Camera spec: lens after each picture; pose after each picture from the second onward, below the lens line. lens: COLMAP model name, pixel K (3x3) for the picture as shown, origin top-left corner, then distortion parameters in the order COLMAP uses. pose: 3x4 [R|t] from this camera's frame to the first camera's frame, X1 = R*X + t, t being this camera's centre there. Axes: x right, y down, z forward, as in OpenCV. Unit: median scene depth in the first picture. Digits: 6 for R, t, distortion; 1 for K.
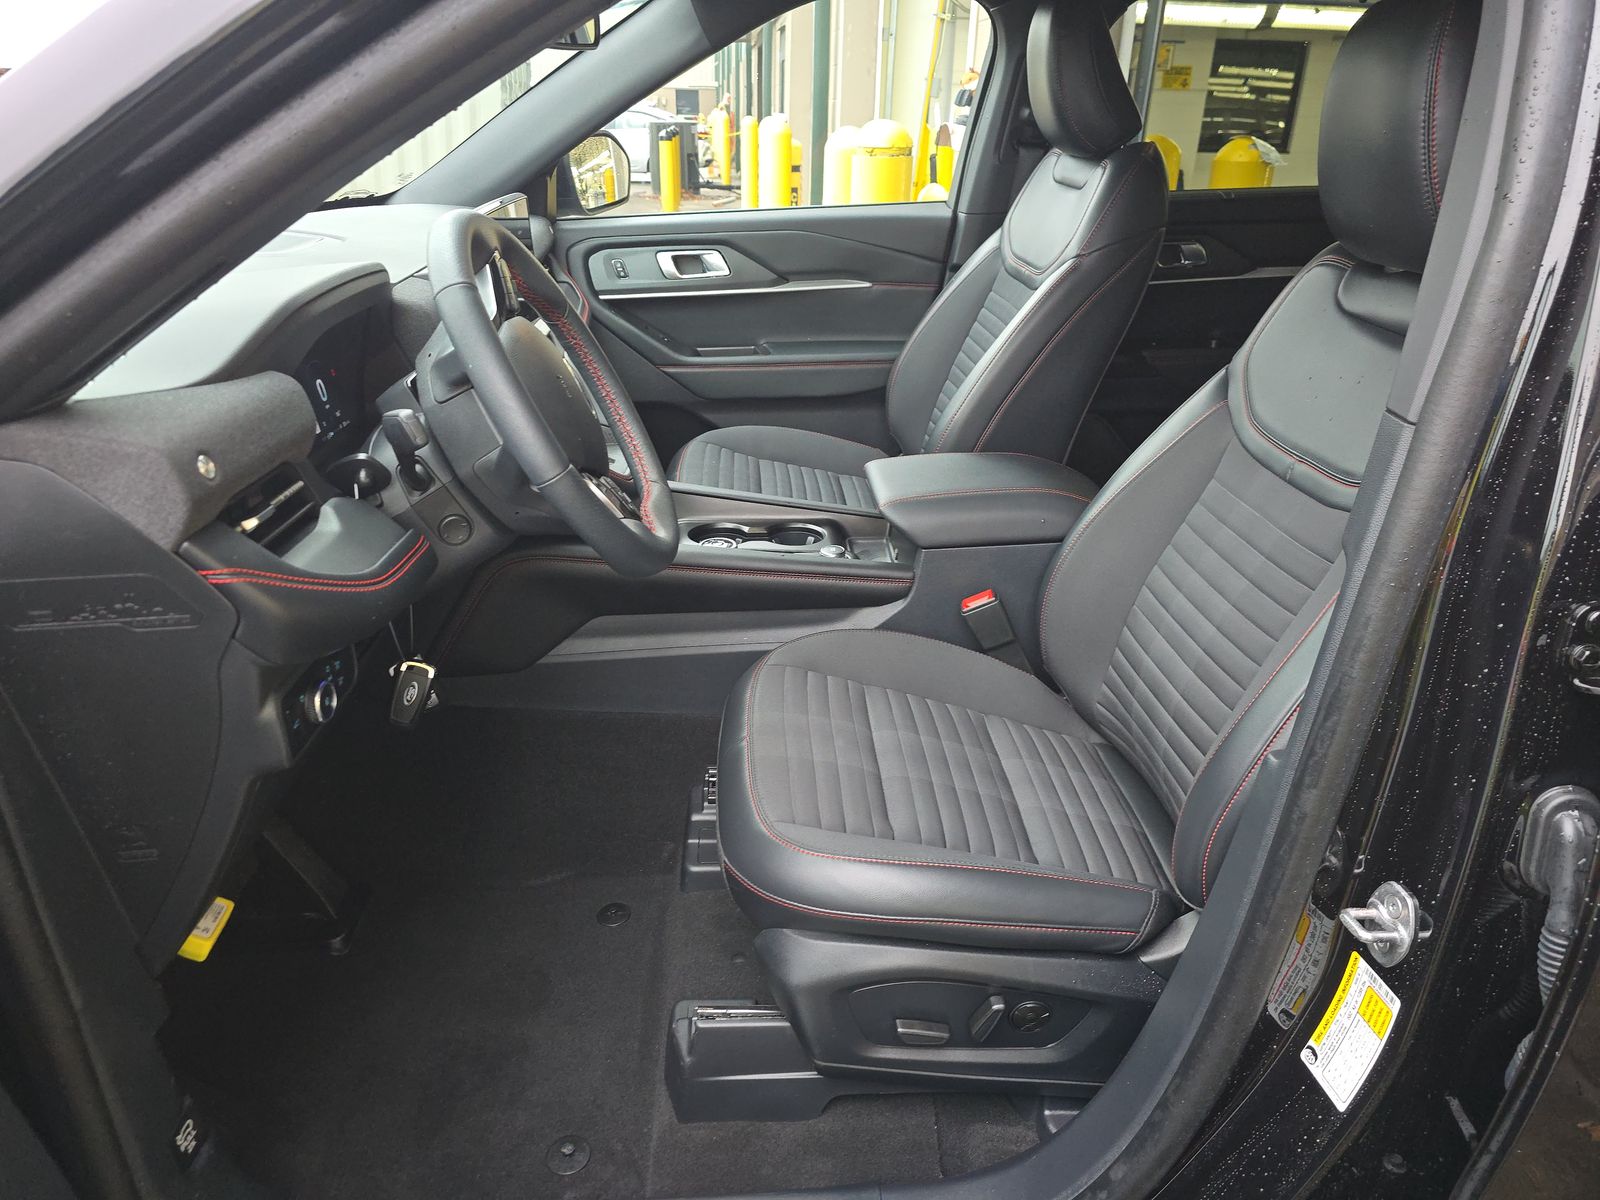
lens RADIAL K [[1077.0, 0, 801.0], [0, 1077.0, 601.3], [0, 0, 1]] dist [0.002500, 0.000892]
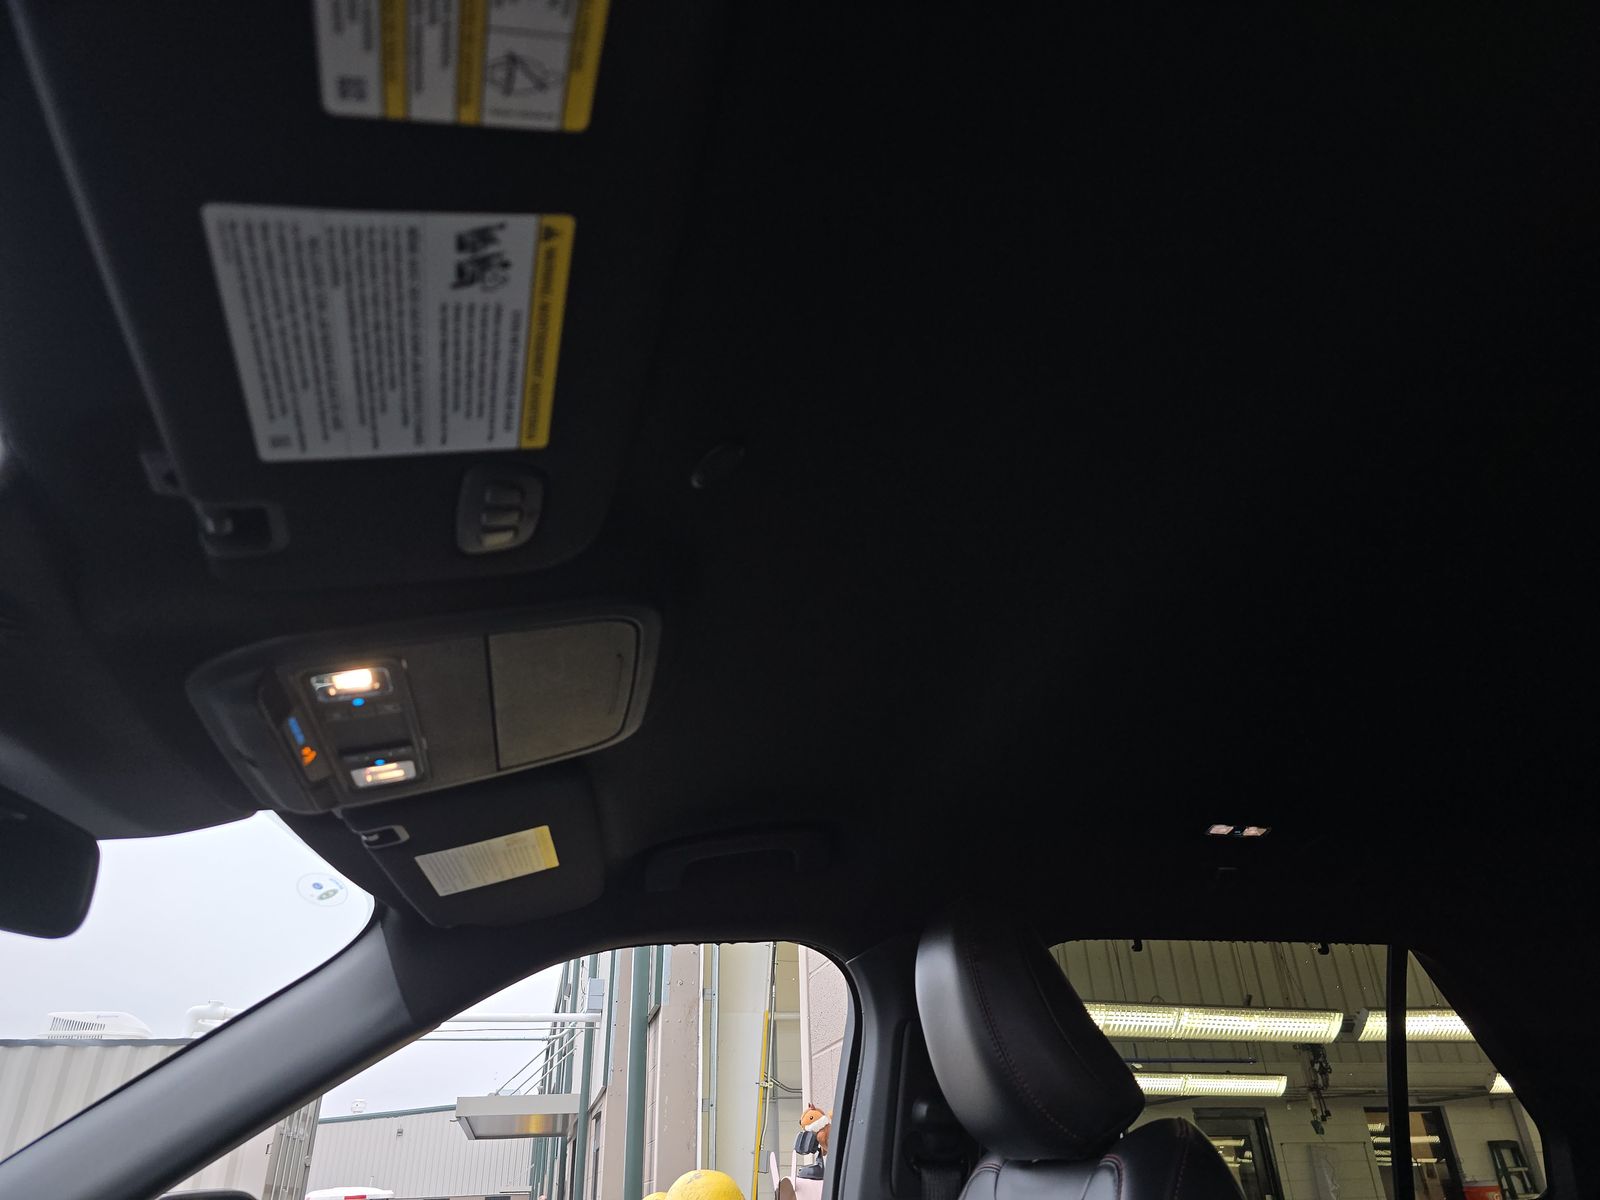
lens RADIAL K [[1077.0, 0, 799.7], [0, 1077.0, 602.0], [0, 0, 1]] dist [0.002500, 0.000892]
pose [[0.988708, 0.029797, 0.146860, 0.030002], [0.101008, 0.591415, -0.800016, -0.108448], [-0.110693, 0.805816, 0.581728, 0.328230]]
